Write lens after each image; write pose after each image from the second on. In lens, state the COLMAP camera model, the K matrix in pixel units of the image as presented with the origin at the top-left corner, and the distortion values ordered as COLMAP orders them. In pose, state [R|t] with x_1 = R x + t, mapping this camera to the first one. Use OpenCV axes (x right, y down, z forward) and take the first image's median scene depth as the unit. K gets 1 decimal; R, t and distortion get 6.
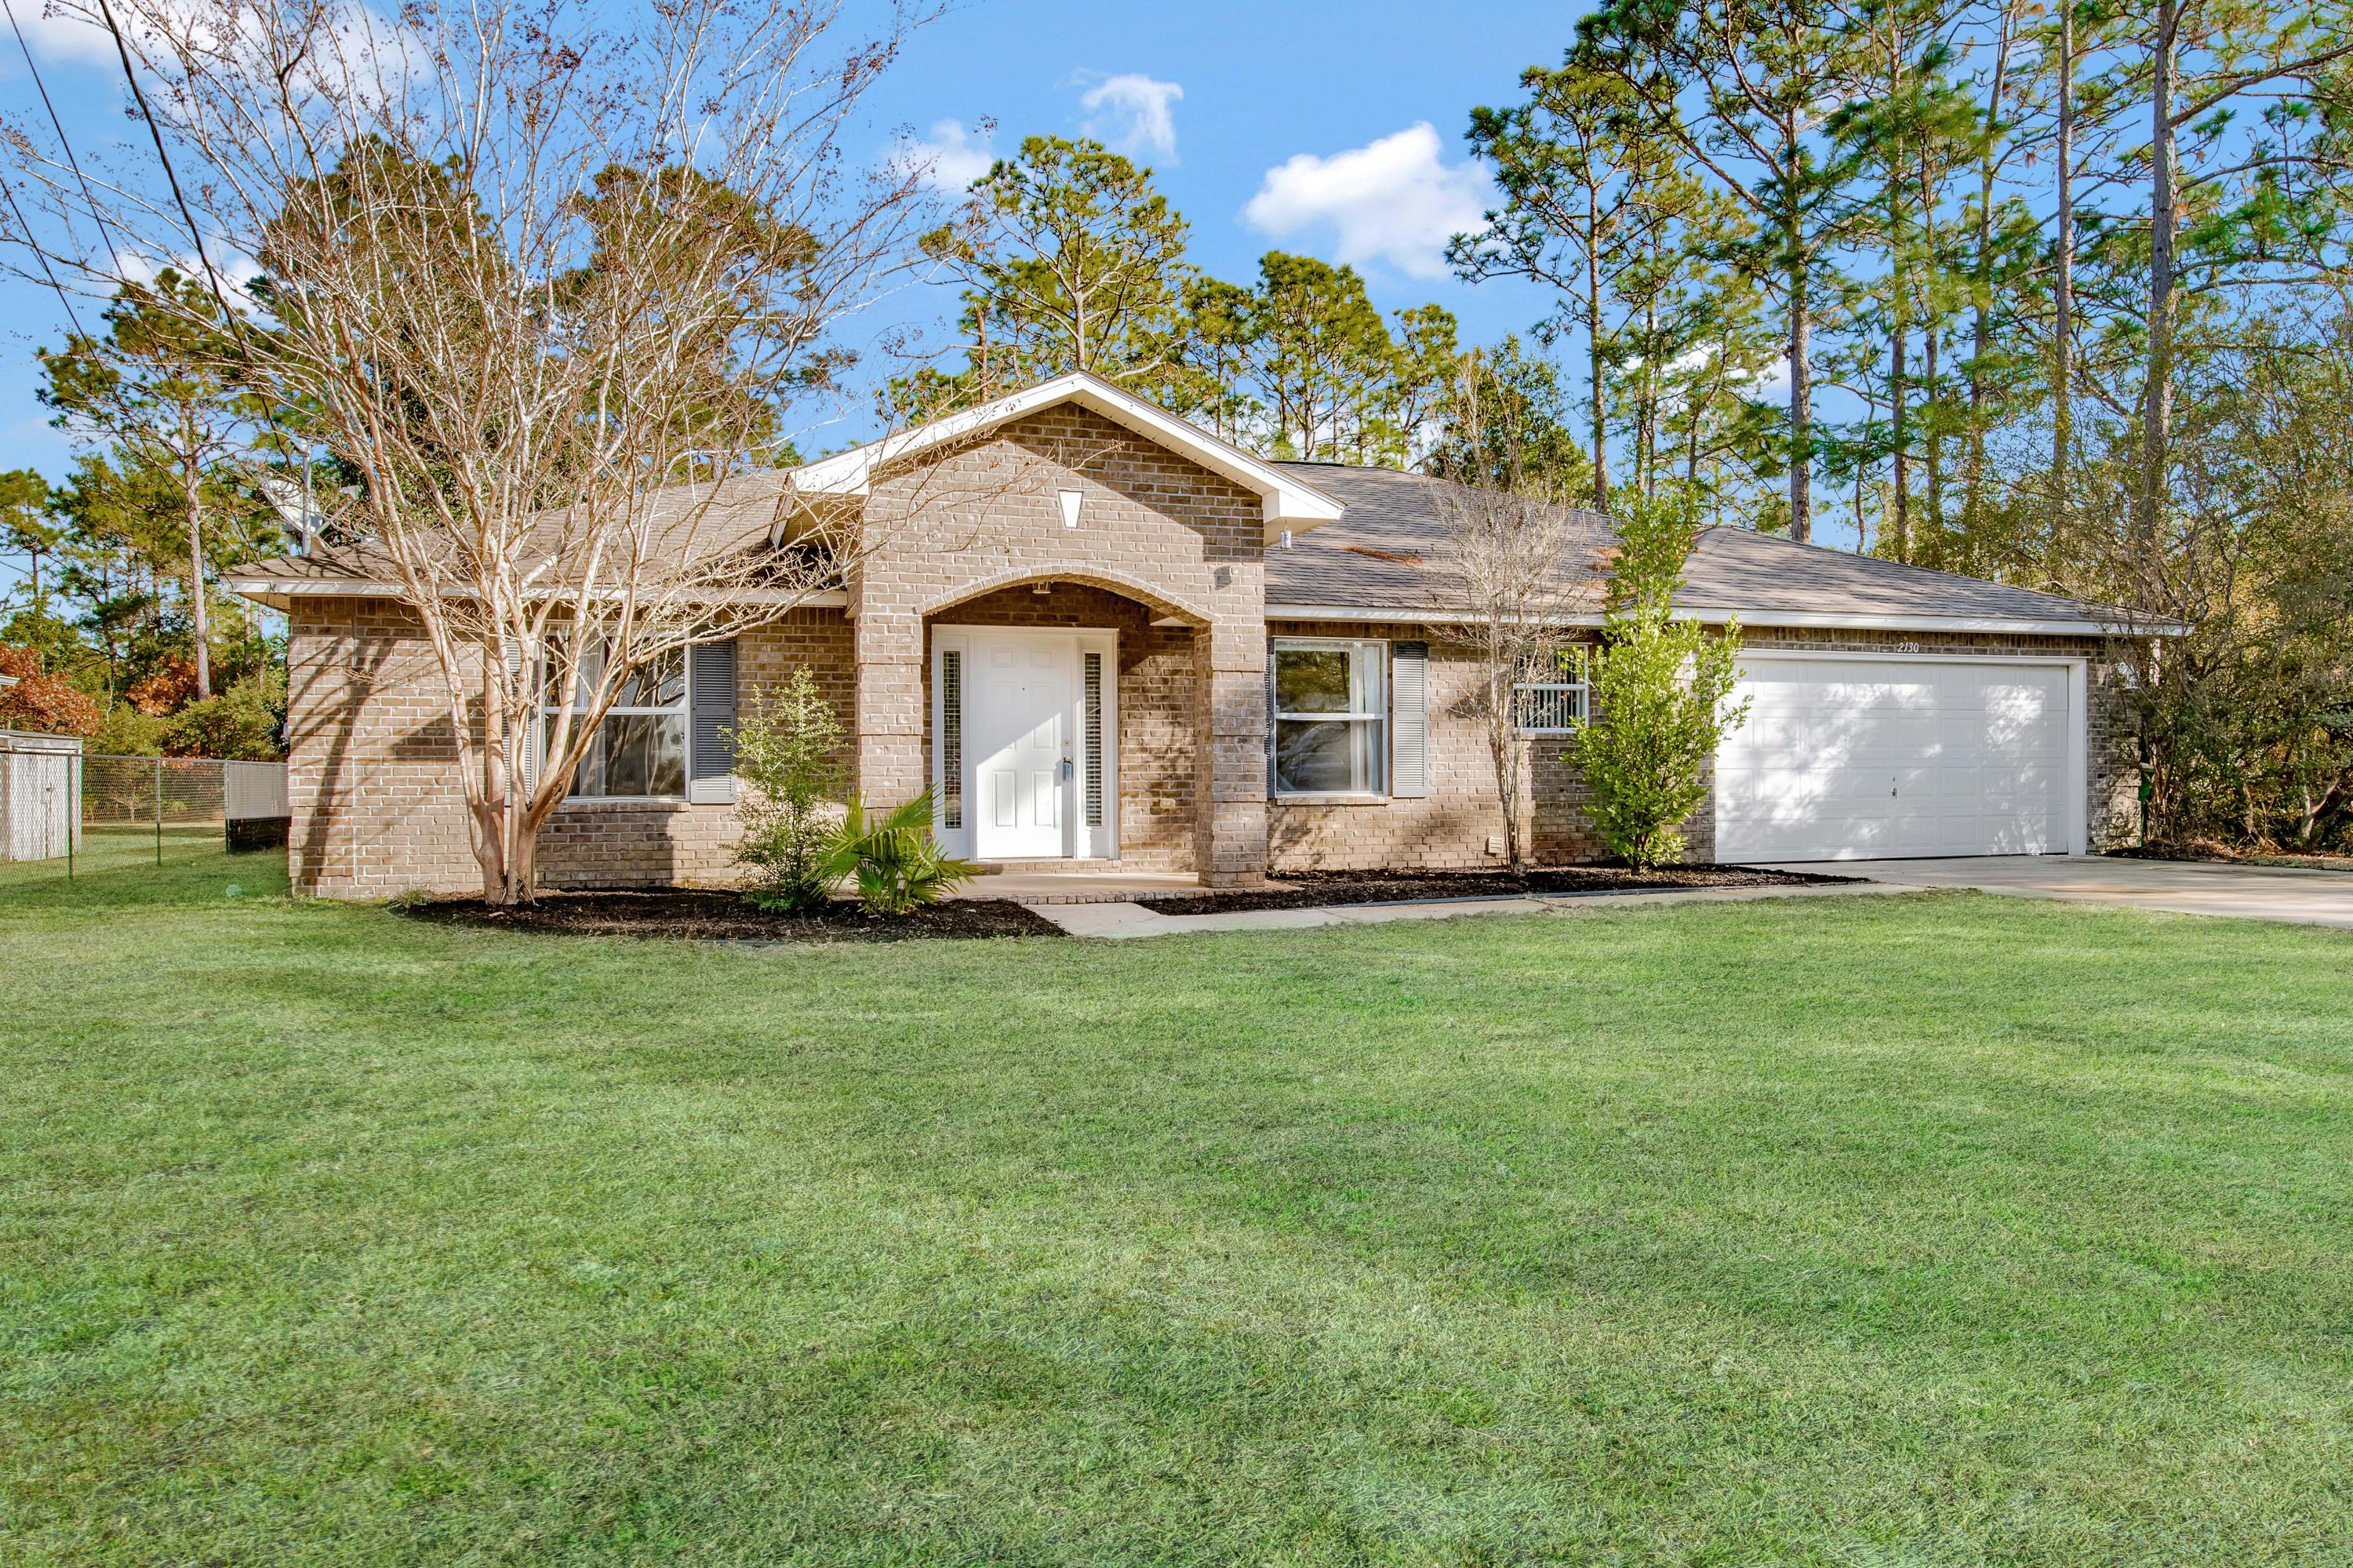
lens RADIAL K [[1518.3, 0, 1176.5], [0, 1518.3, 784.0], [0, 0, 1]] dist [-0.049891, -0.001379]
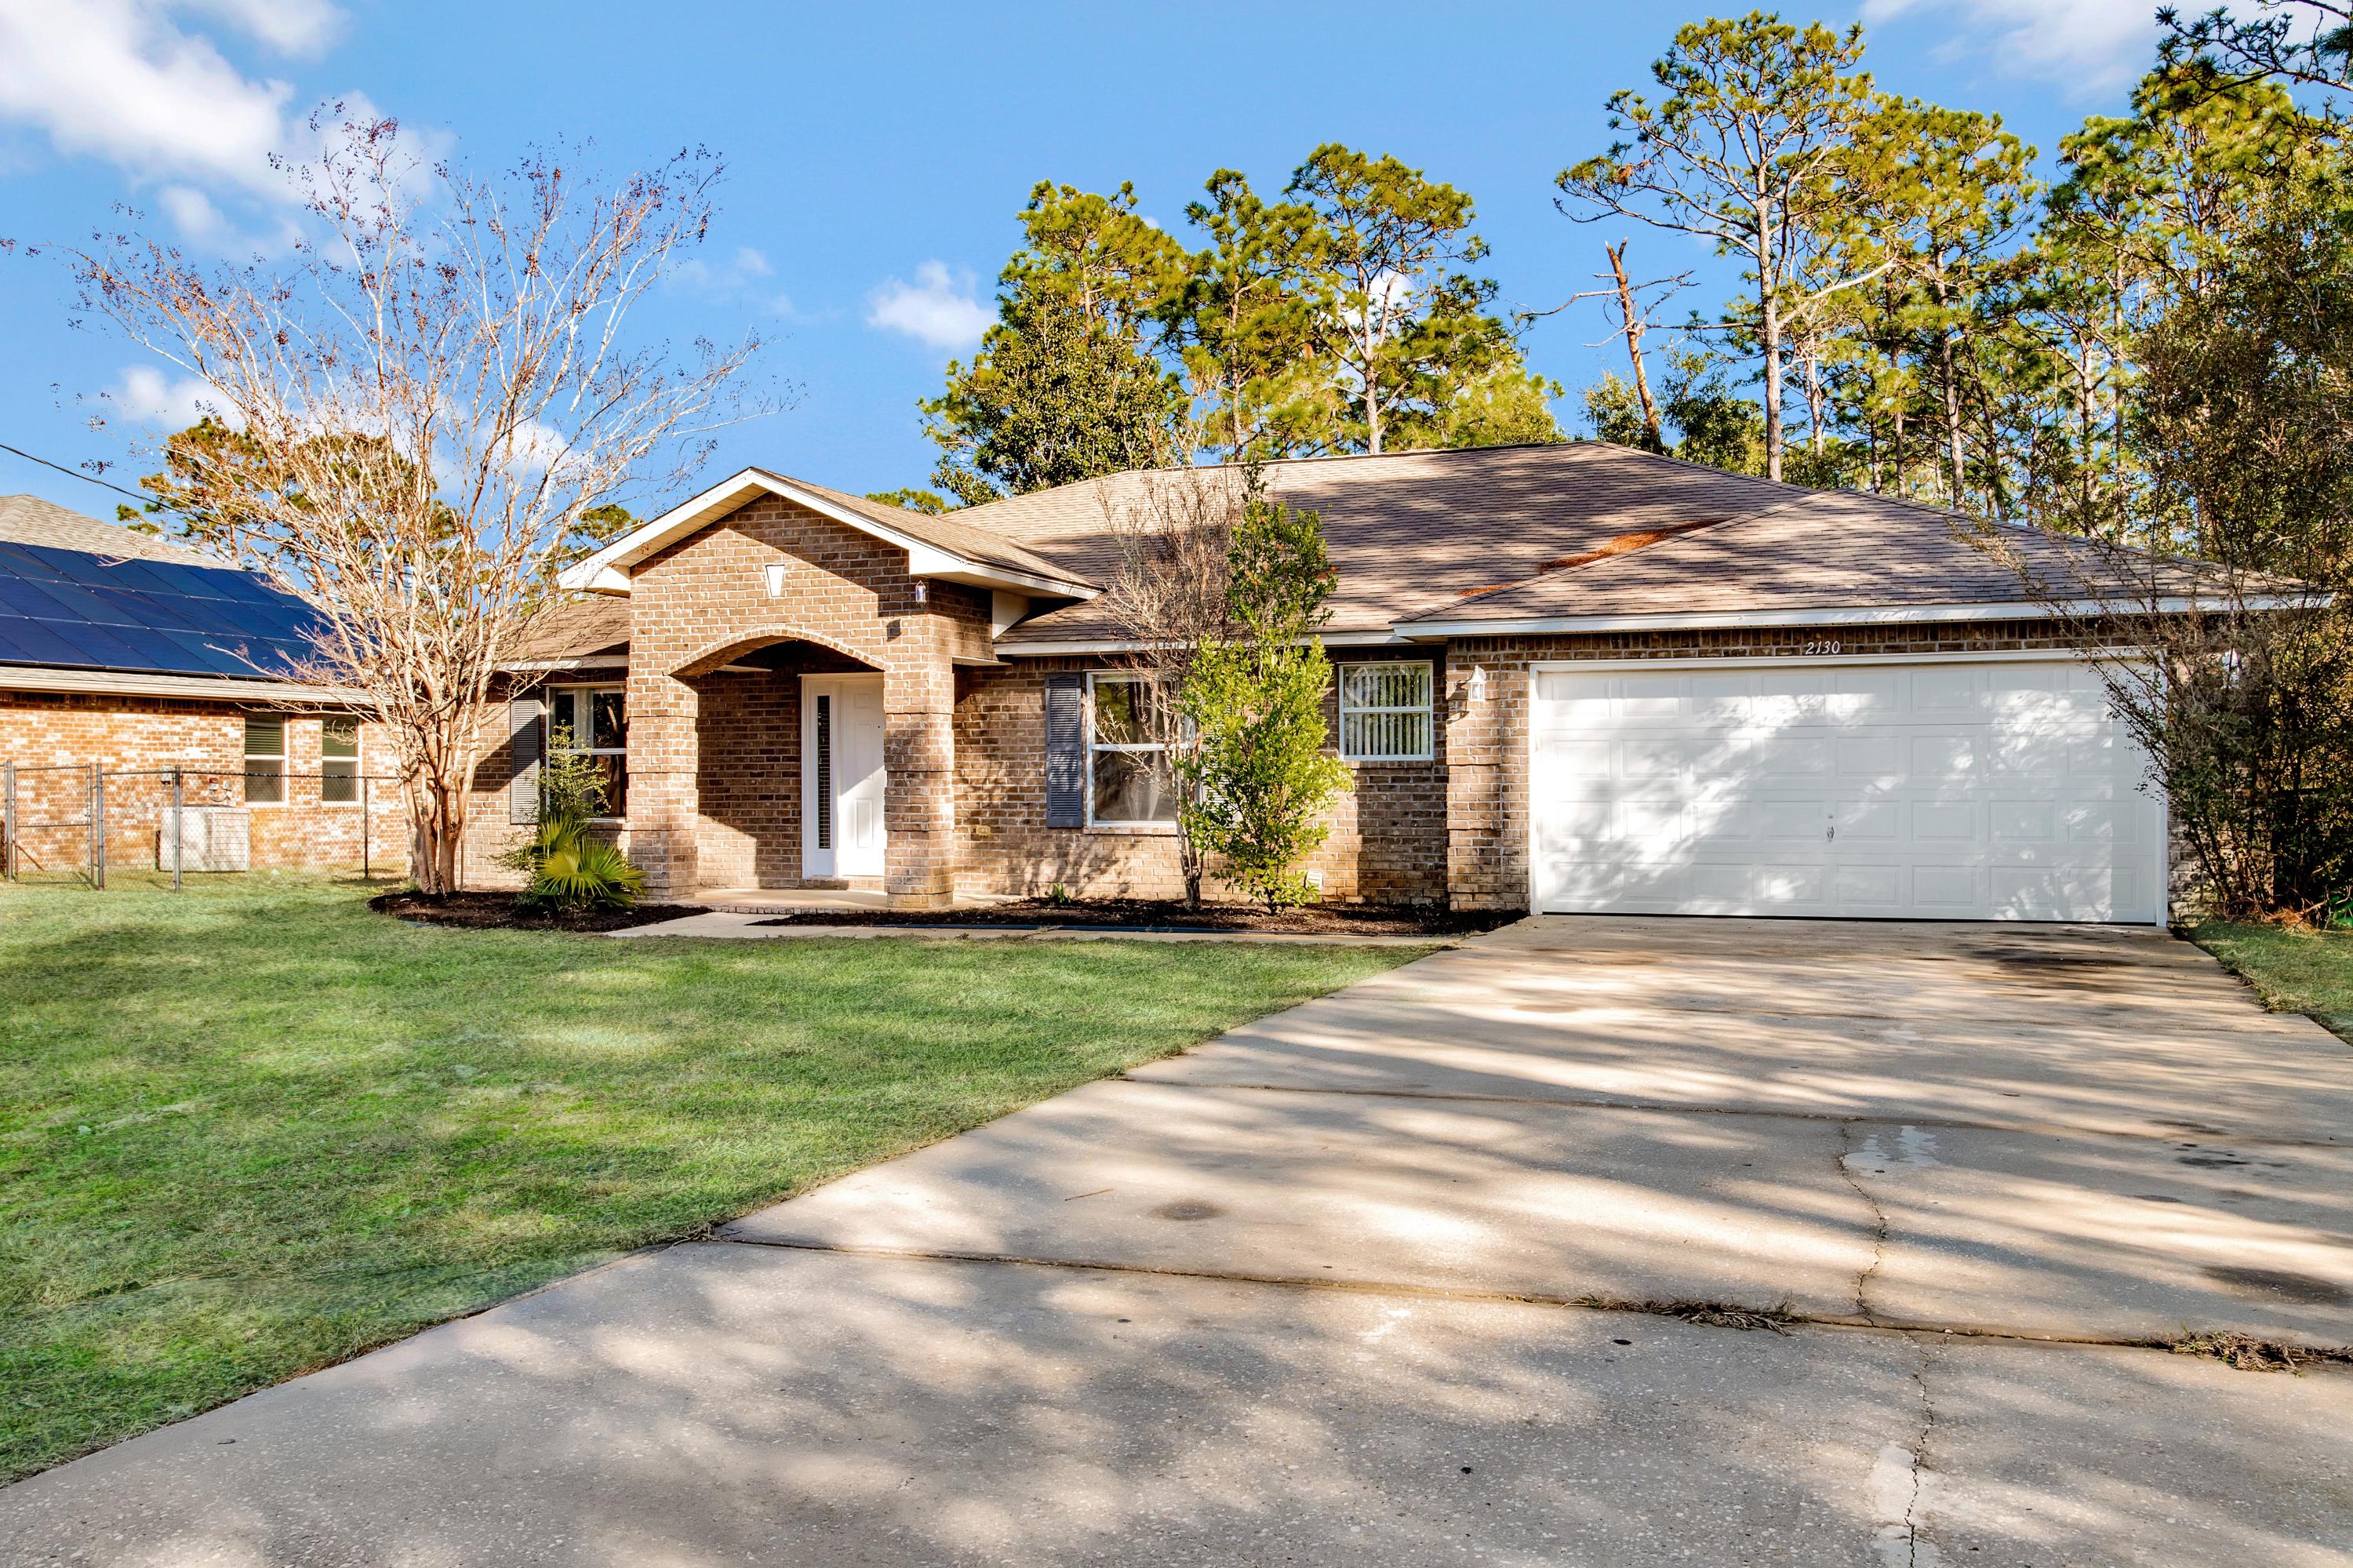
lens RADIAL K [[1914.6, 0, 1176.5], [0, 1914.6, 784.0], [0, 0, 1]] dist [-0.007800, -0.001236]
pose [[0.790863, 0.002904, -0.611987, 0.934022], [-0.005543, 0.999982, -0.002418, -0.017703], [0.611969, 0.005304, 0.790864, 0.009020]]
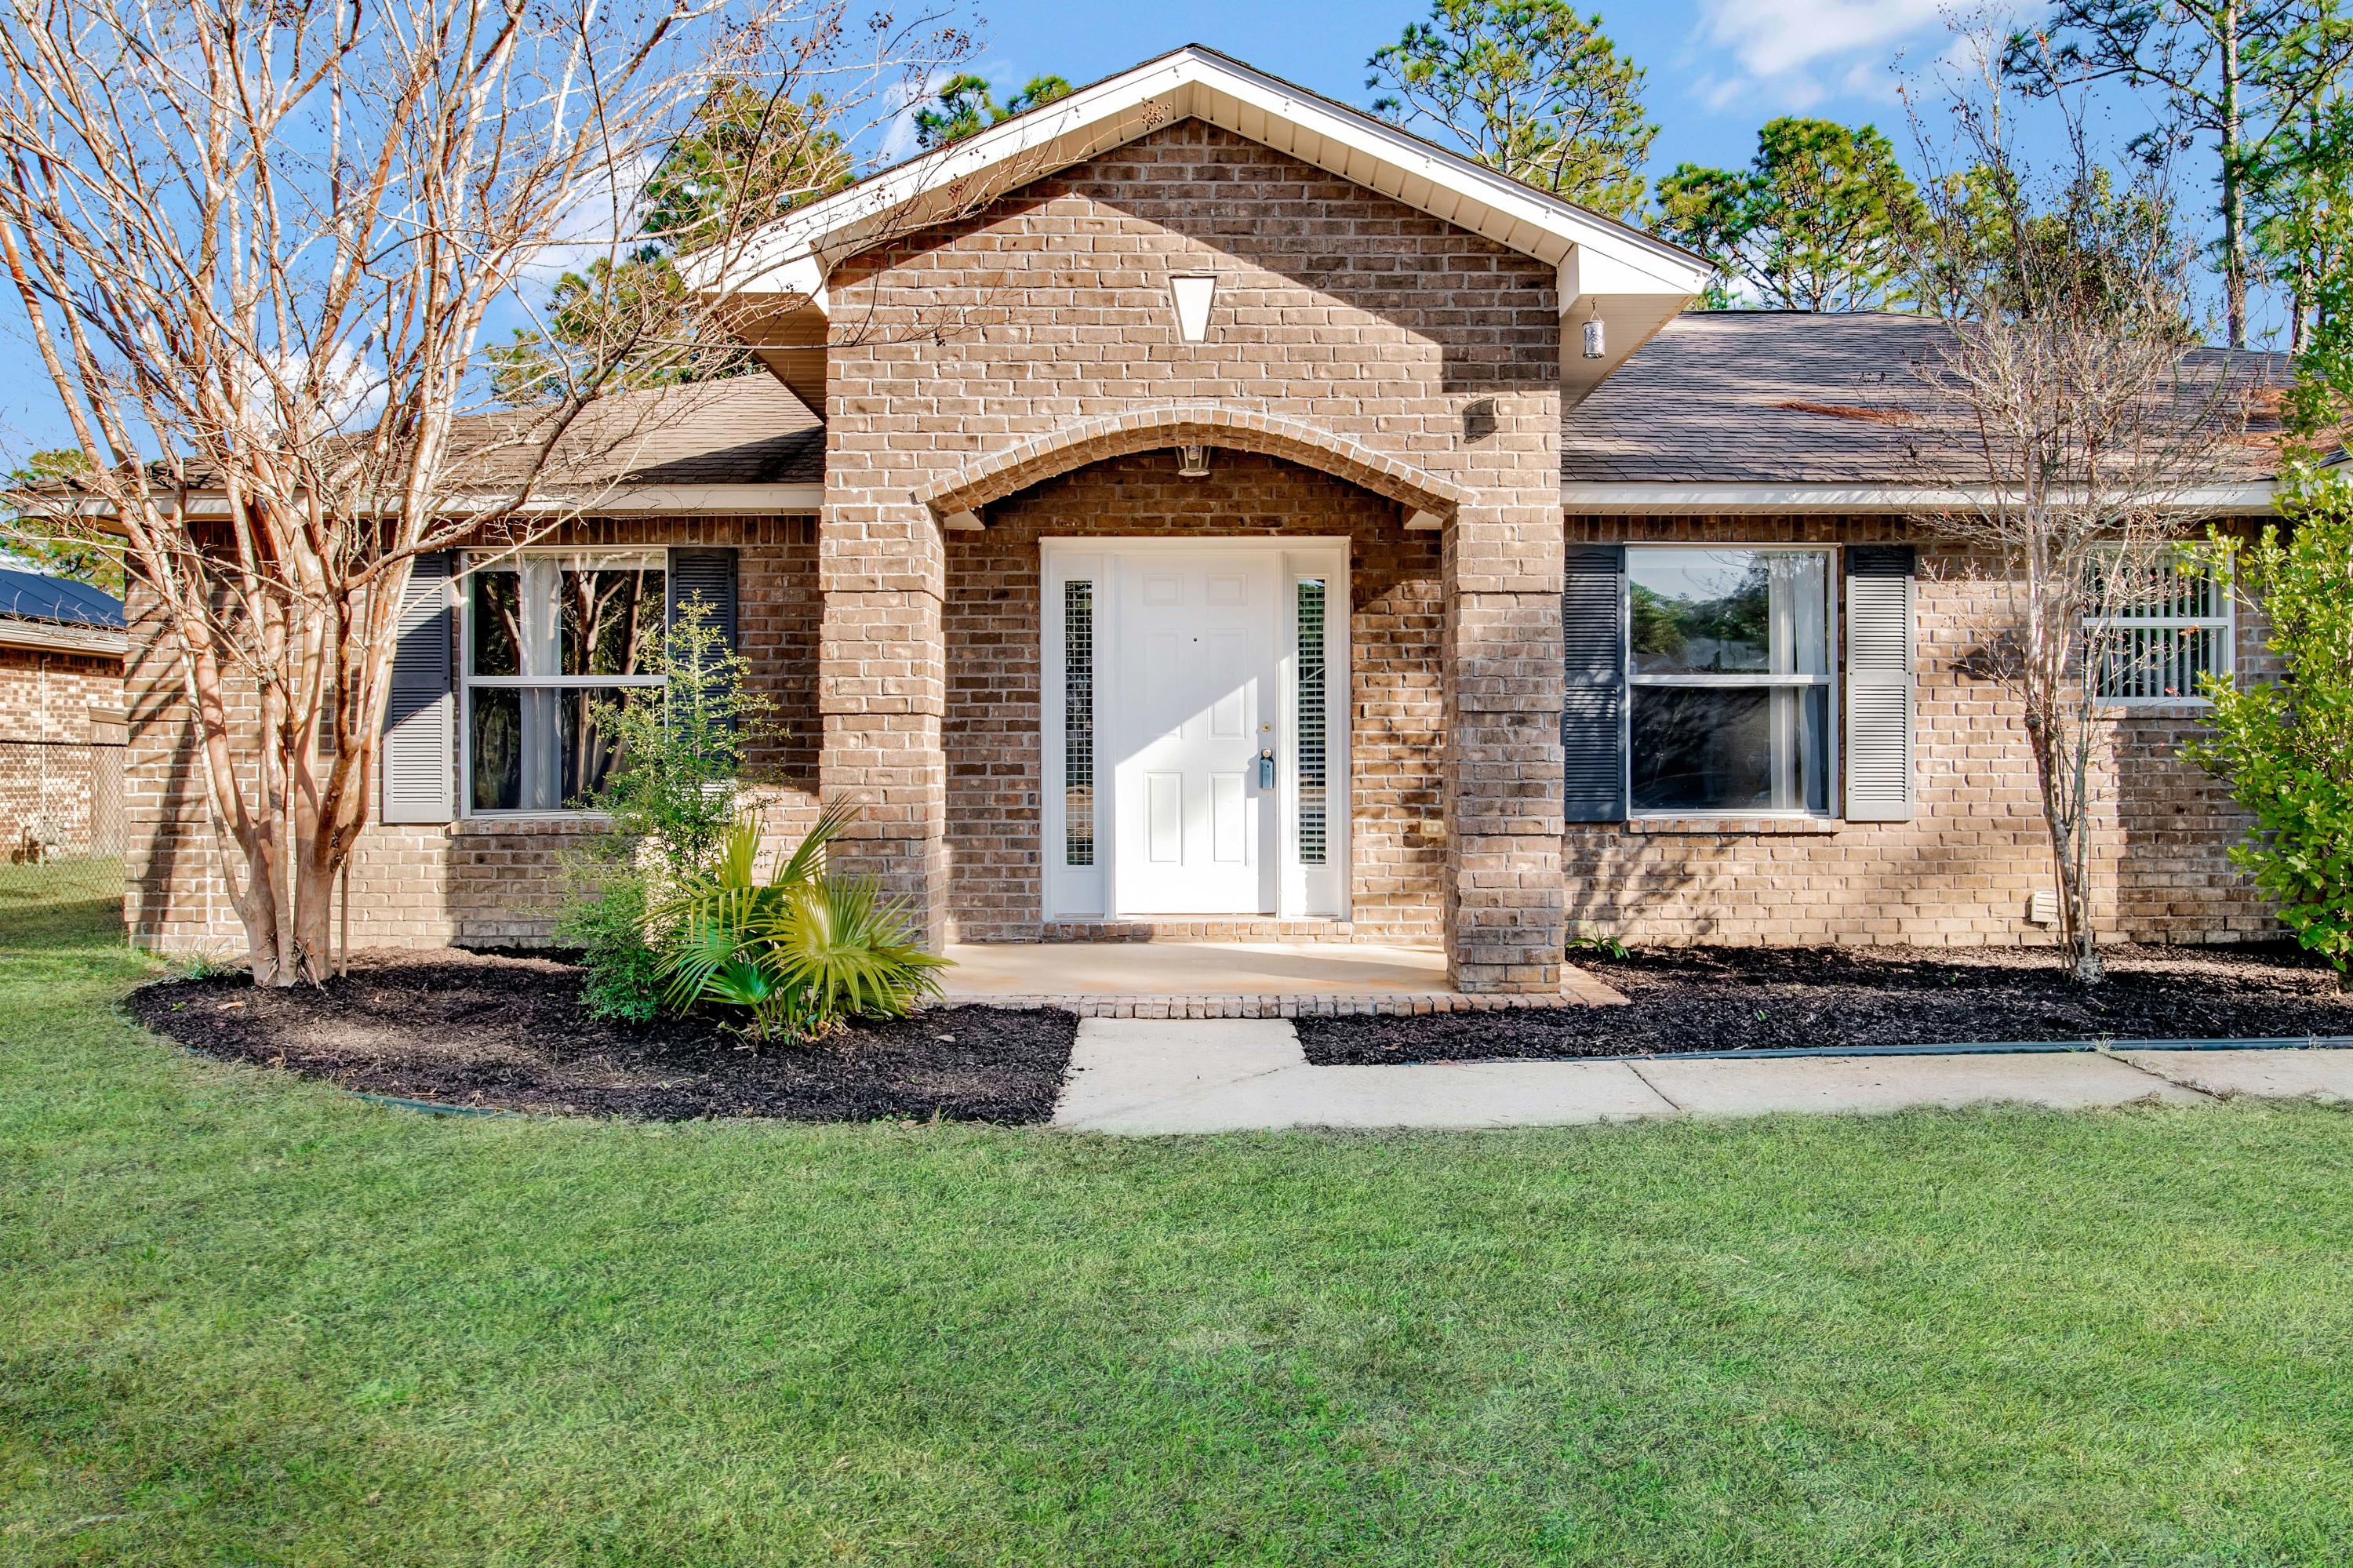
lens RADIAL K [[1622.9, 0, 1181.6], [0, 1622.9, 772.9], [0, 0, 1]] dist [-0.034953, 0.011543]
pose [[0.954210, 0.004060, -0.299111, 0.090364], [-0.004276, 0.999991, -0.000068, -0.008391], [0.299108, 0.001343, 0.954218, 0.365793]]
